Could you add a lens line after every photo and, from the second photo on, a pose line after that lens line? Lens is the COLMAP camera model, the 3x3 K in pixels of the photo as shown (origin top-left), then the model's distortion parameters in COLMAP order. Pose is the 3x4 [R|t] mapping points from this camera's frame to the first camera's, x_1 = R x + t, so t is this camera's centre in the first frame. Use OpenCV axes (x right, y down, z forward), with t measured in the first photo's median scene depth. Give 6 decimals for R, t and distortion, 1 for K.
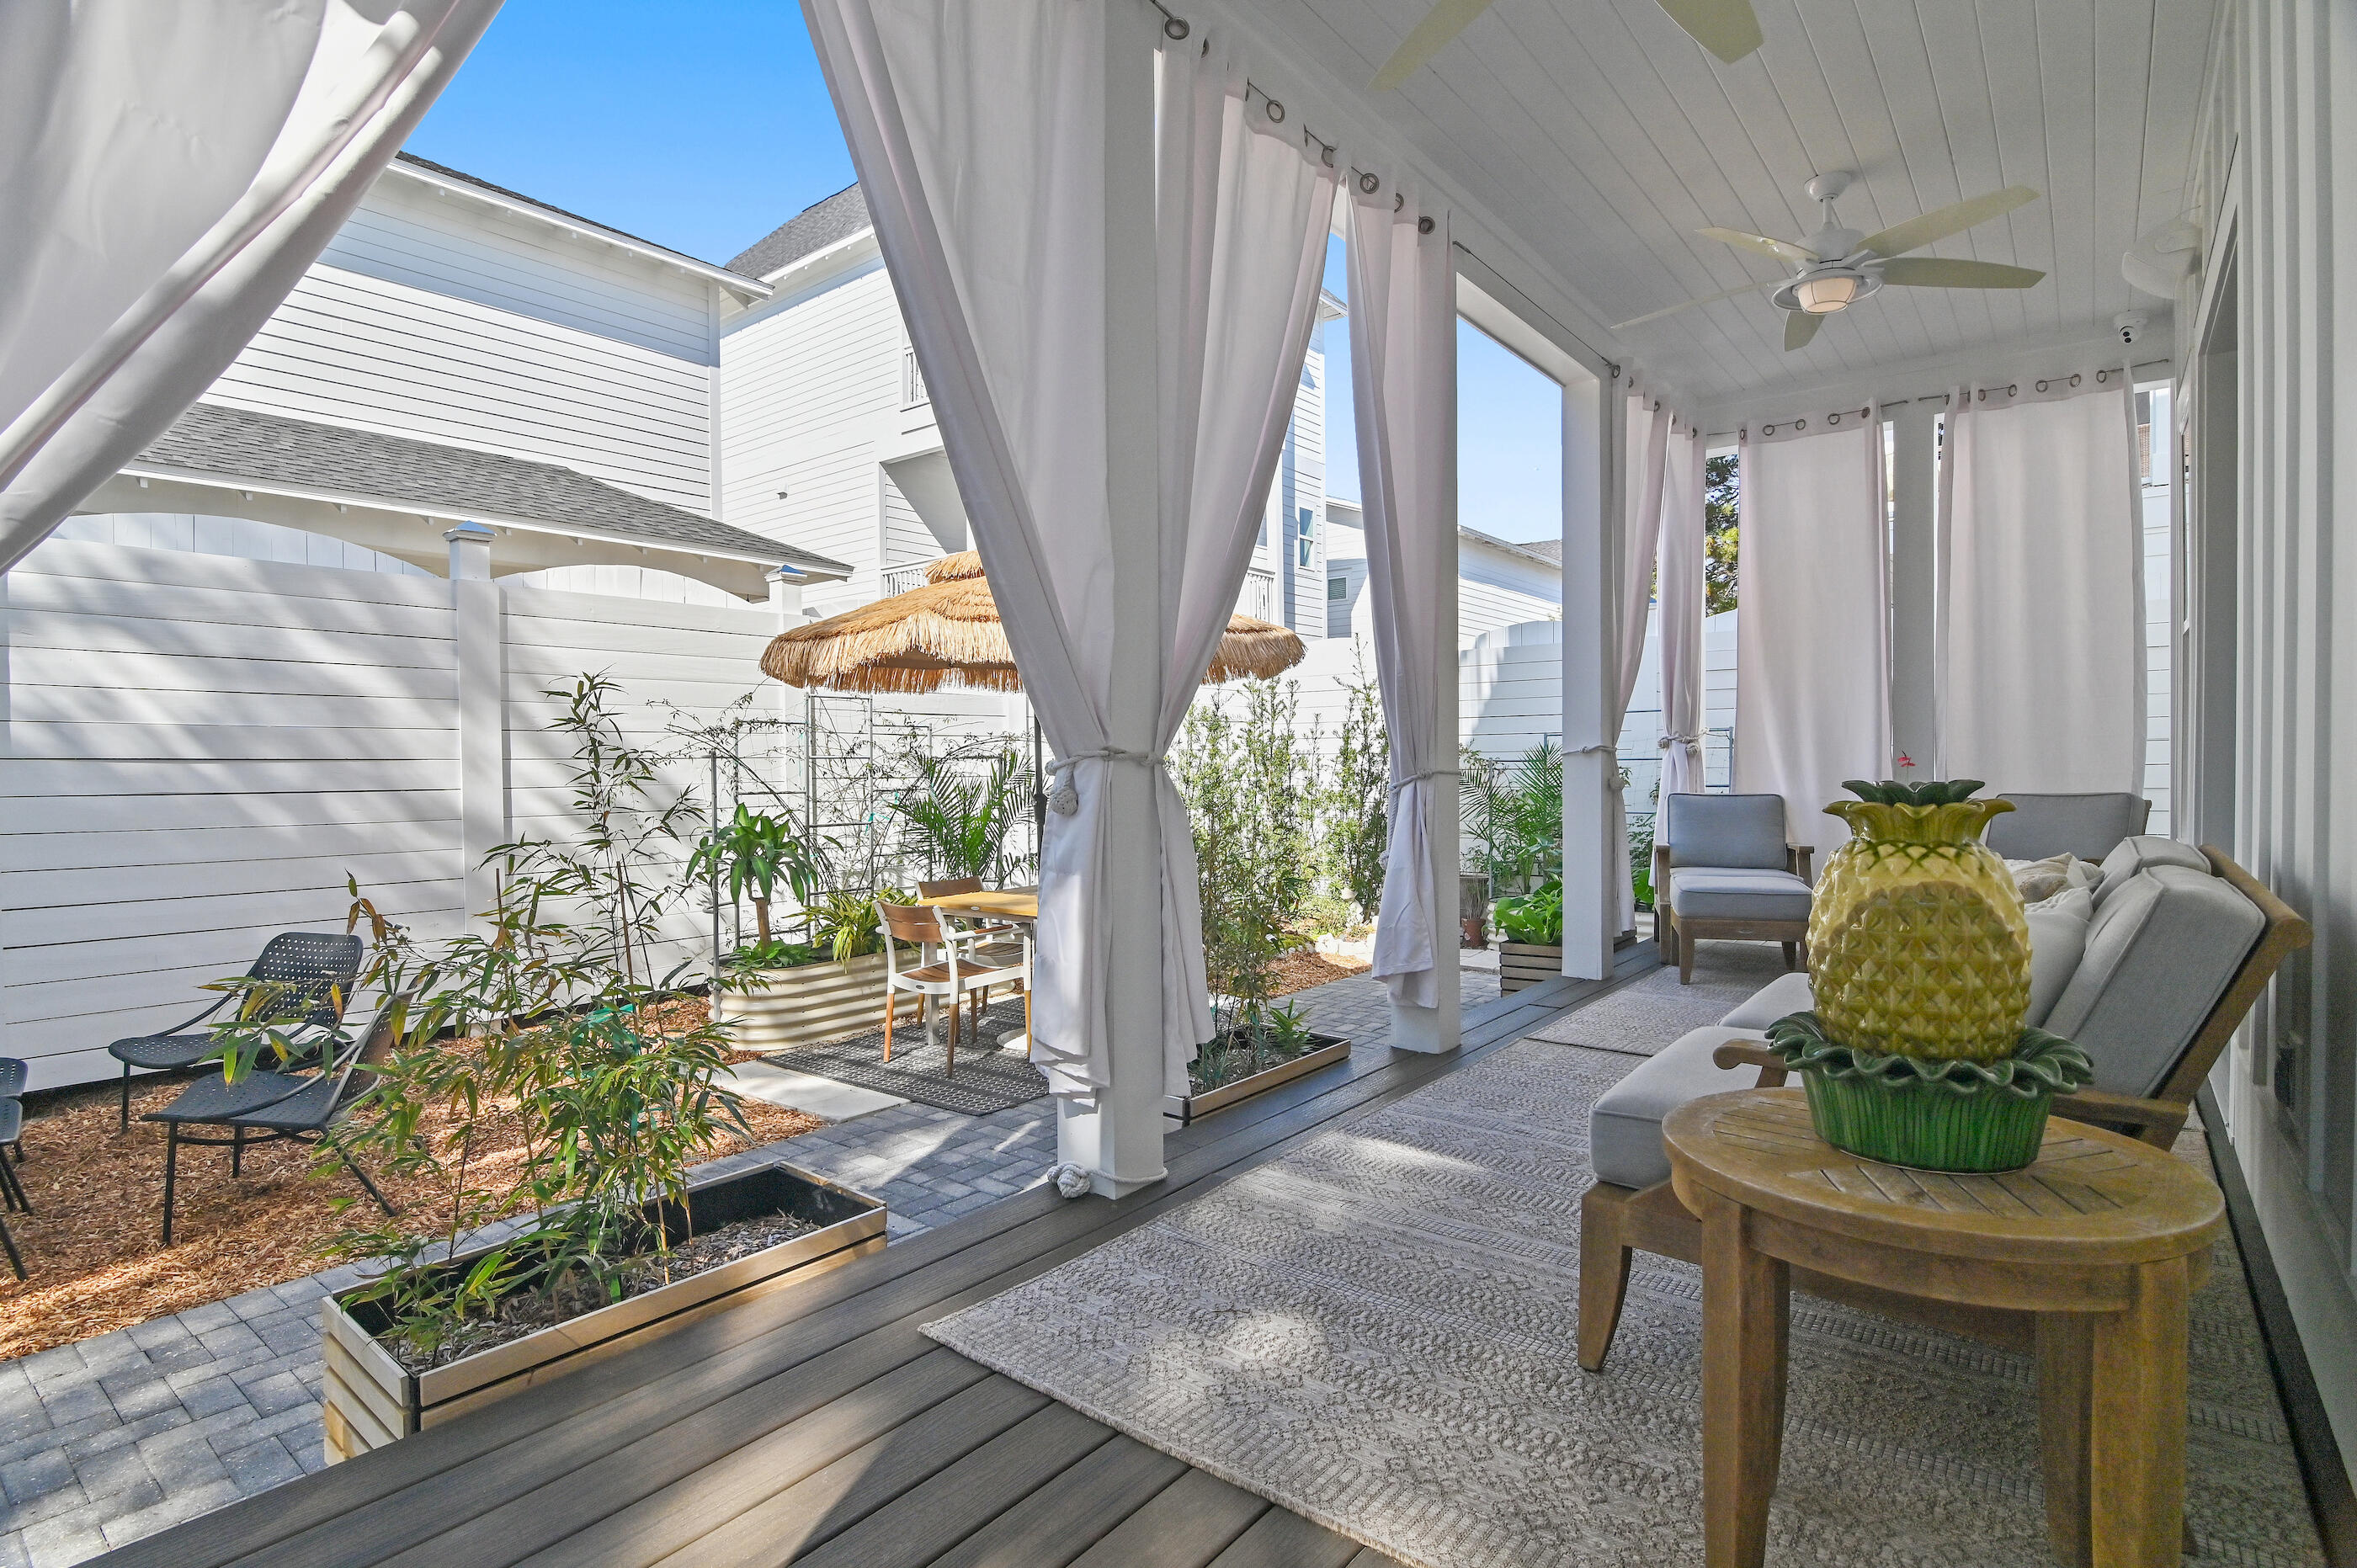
lens RADIAL K [[1177.9, 0, 1186.2], [0, 1177.9, 789.2], [0, 0, 1]] dist [-0.015975, 0.000231]
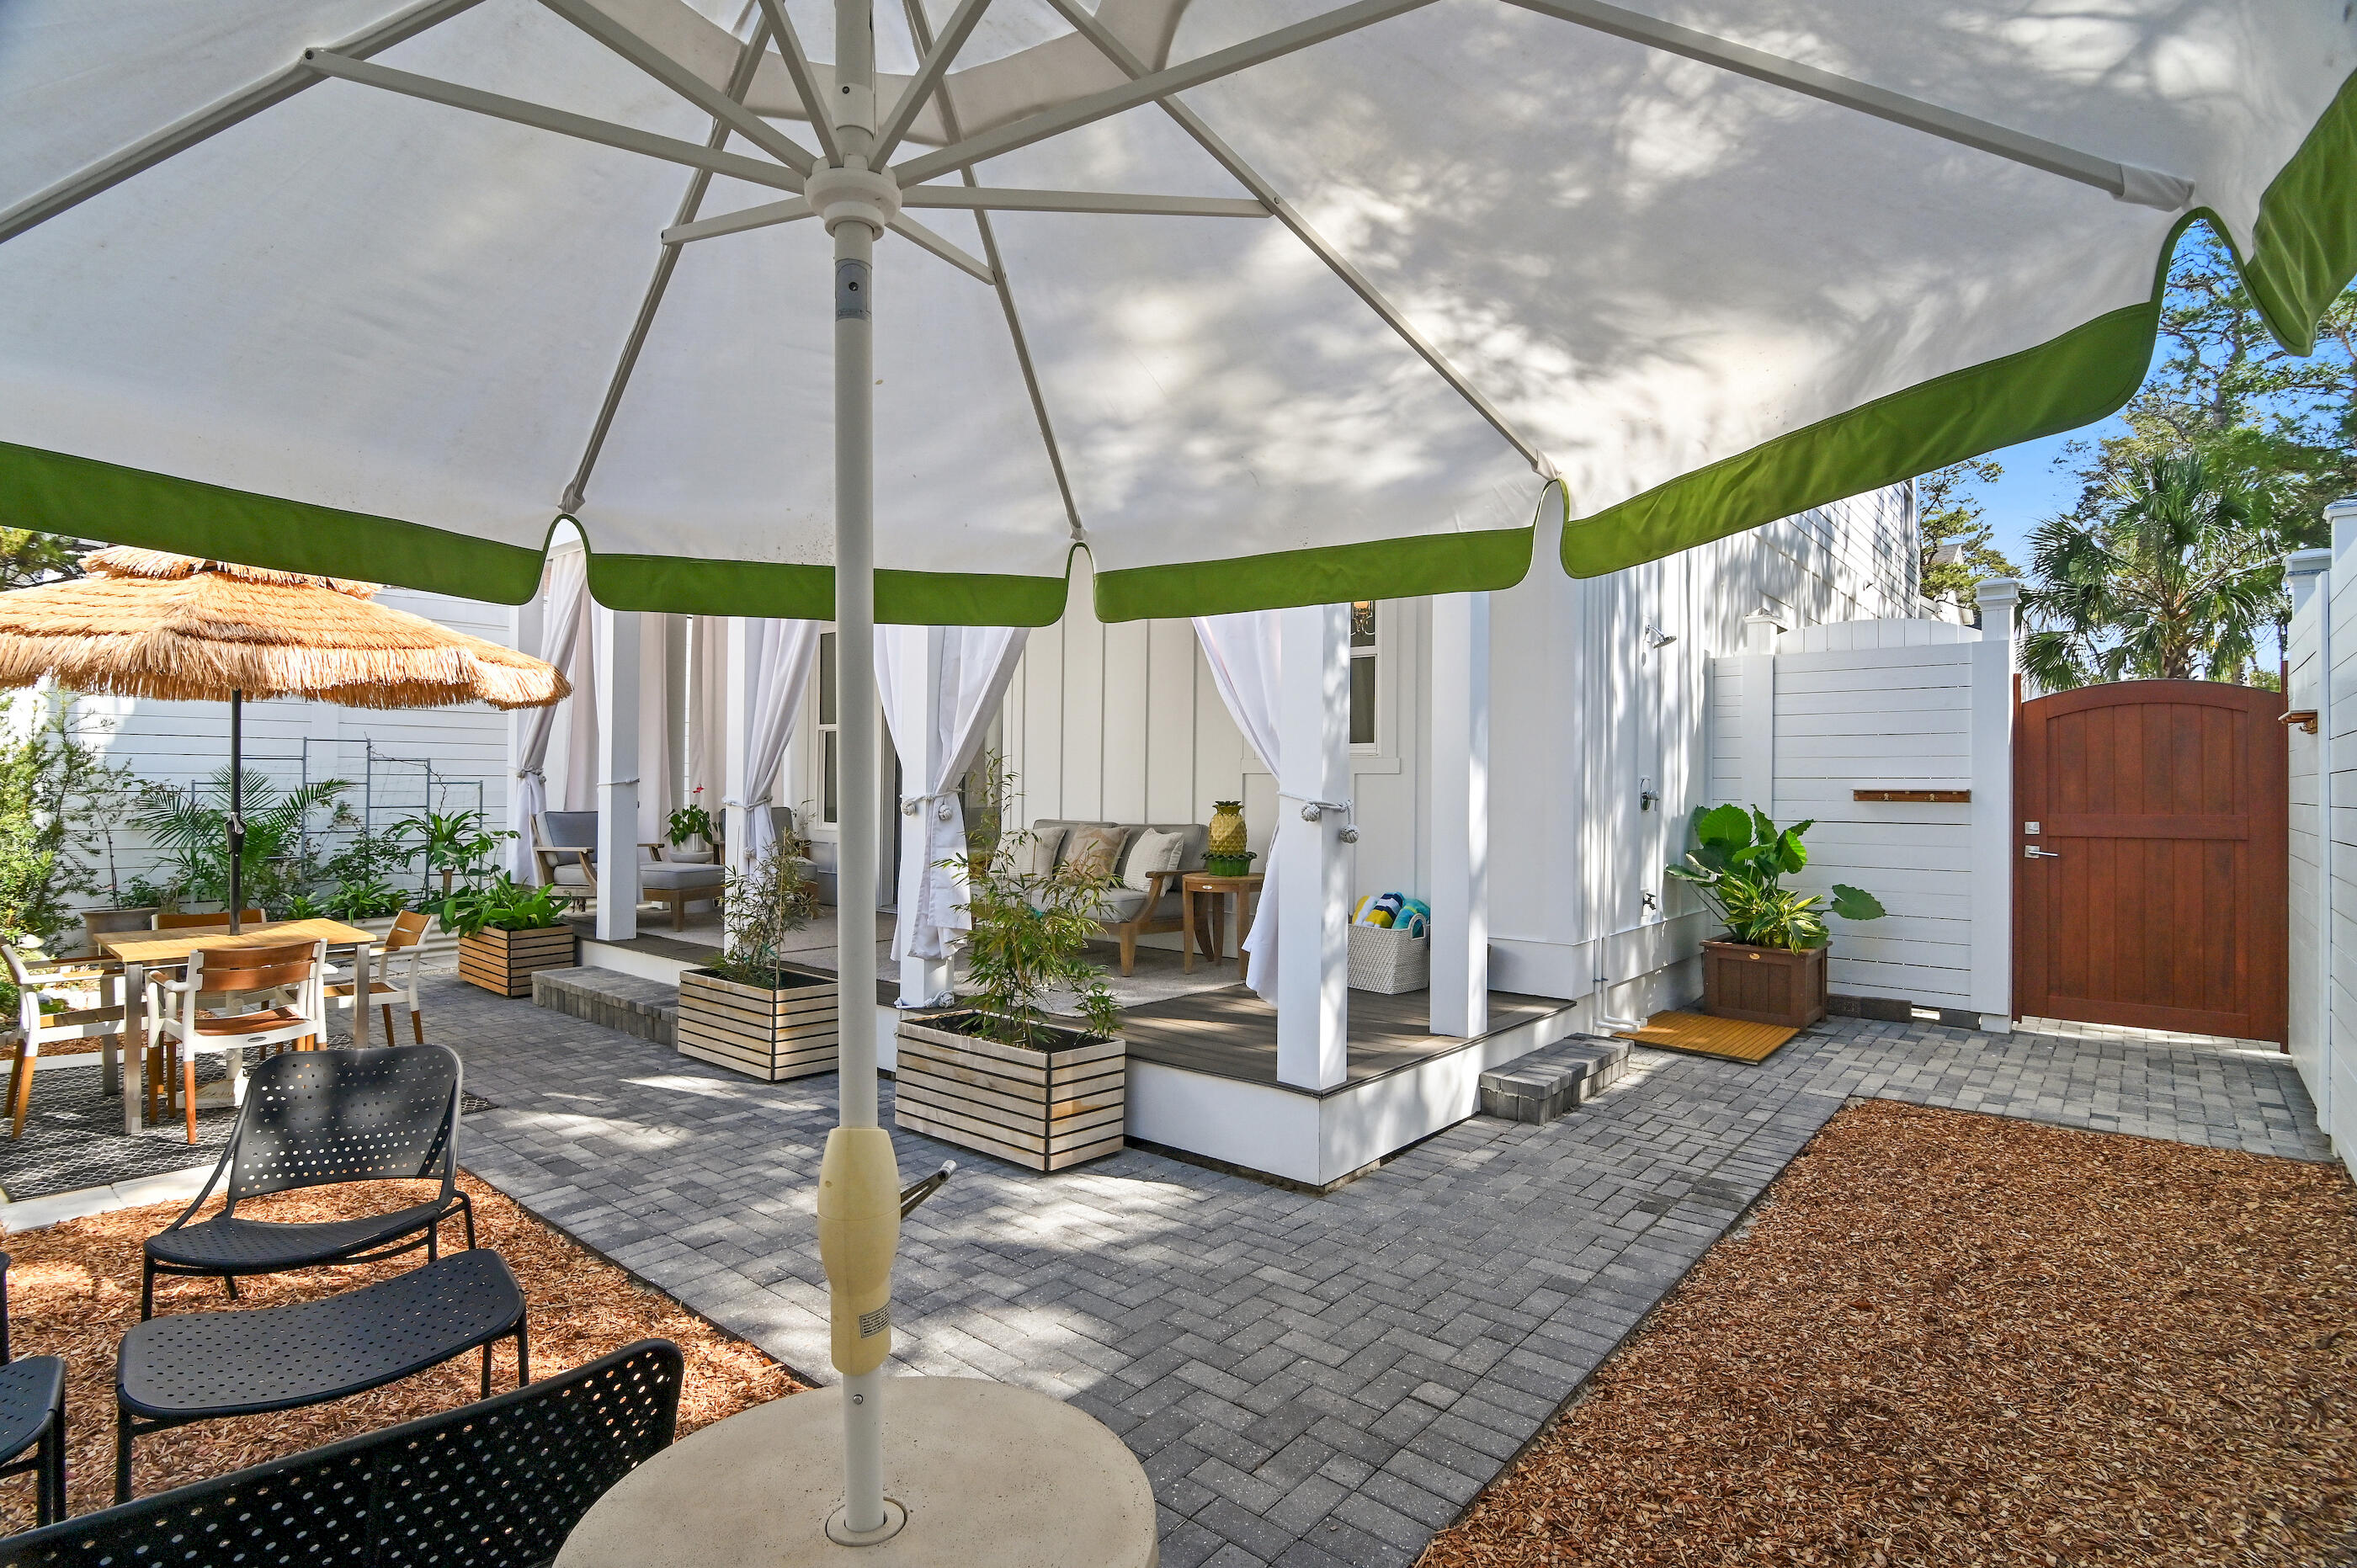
lens RADIAL K [[1177.9, 0, 1176.0], [0, 1177.9, 780.5], [0, 0, 1]] dist [-0.015975, 0.000231]
pose [[0.024995, 0.010640, 0.999631, -1.858491], [0.014659, 0.999832, -0.011009, -0.014830], [-0.999580, 0.014929, 0.024835, 0.474645]]
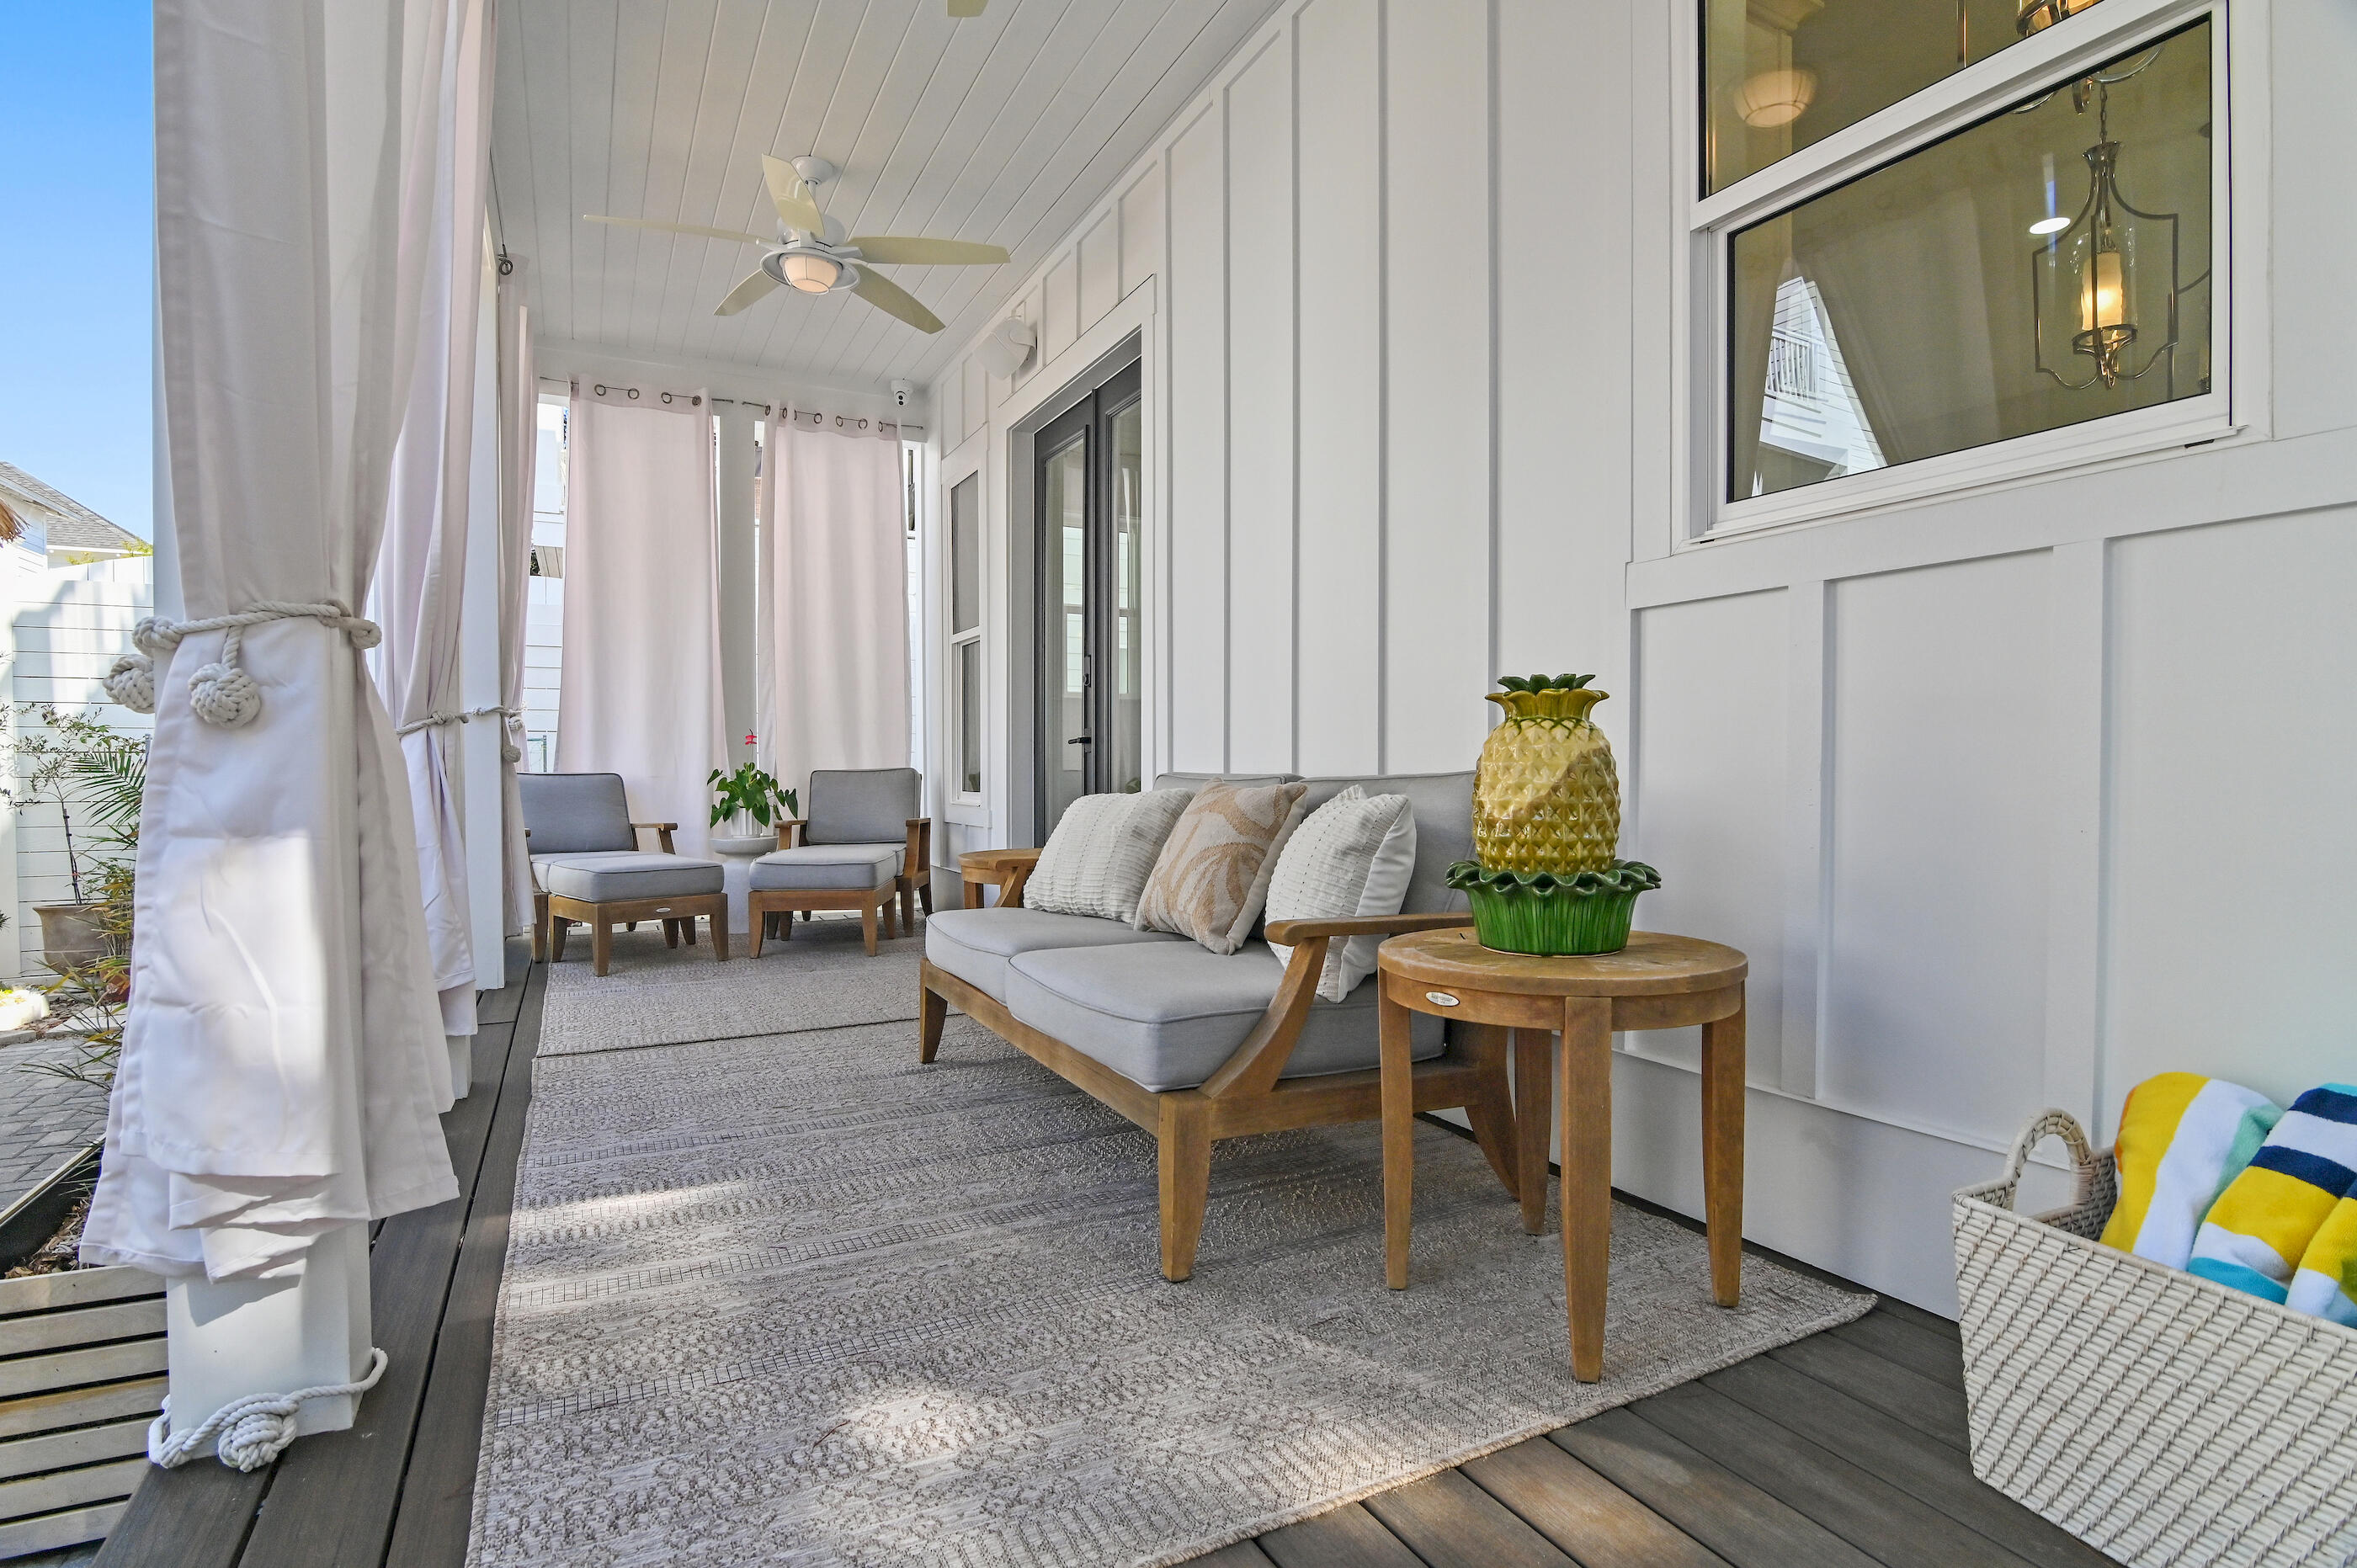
lens RADIAL K [[1177.9, 0, 1178.8], [0, 1177.9, 782.3], [0, 0, 1]] dist [-0.015975, 0.000231]
pose [[0.409032, -0.002826, 0.912515, -0.343059], [0.020716, 0.999766, -0.006190, 0.051855], [-0.912285, 0.021436, 0.408995, 0.363911]]
